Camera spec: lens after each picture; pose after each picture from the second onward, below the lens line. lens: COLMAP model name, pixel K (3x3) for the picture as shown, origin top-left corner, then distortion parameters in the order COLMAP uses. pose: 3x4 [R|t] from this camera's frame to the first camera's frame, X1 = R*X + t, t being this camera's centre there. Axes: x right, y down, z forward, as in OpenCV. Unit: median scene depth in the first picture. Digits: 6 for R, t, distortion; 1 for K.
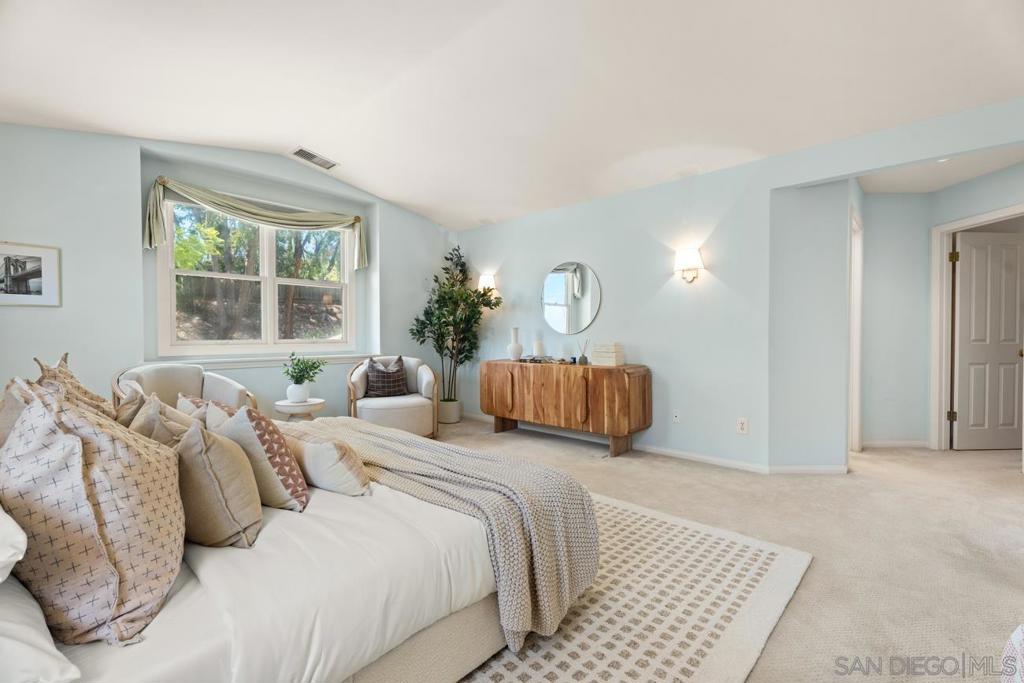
lens RADIAL K [[452.5, 0, 512.5], [0, 452.5, 339.2], [0, 0, 1]] dist [0.007199, -0.000818]
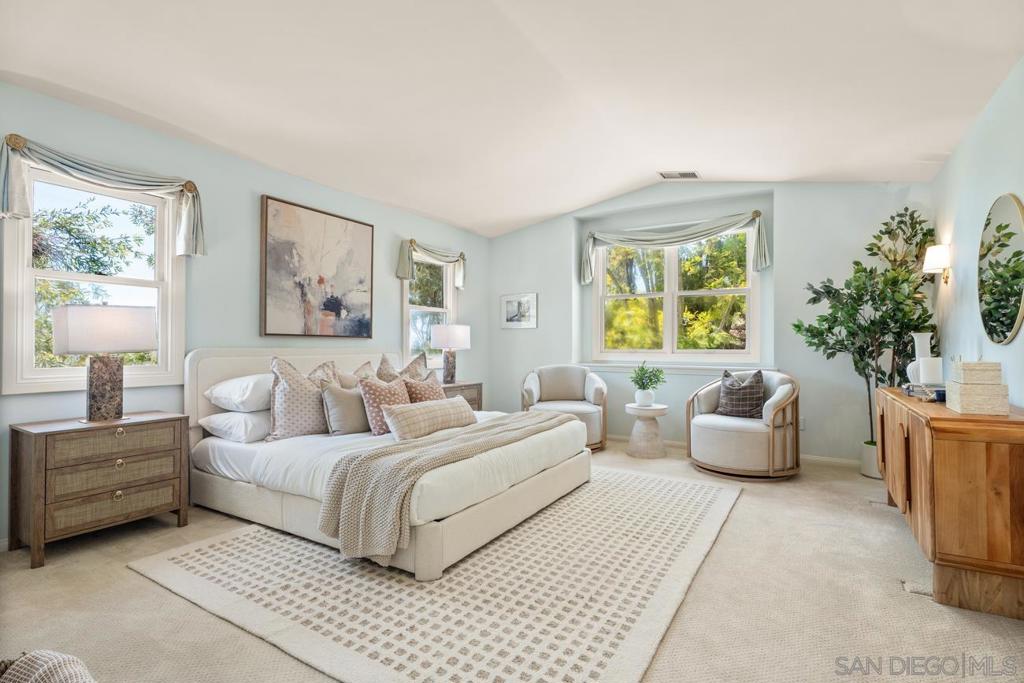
lens RADIAL K [[490.4, 0, 512.3], [0, 490.4, 341.2], [0, 0, 1]] dist [-0.011876, -0.000309]
pose [[0.192869, -0.008680, -0.981186, 1.054888], [-0.014548, 0.999826, -0.011704, -0.000621], [0.981117, 0.016532, 0.192709, 0.765352]]
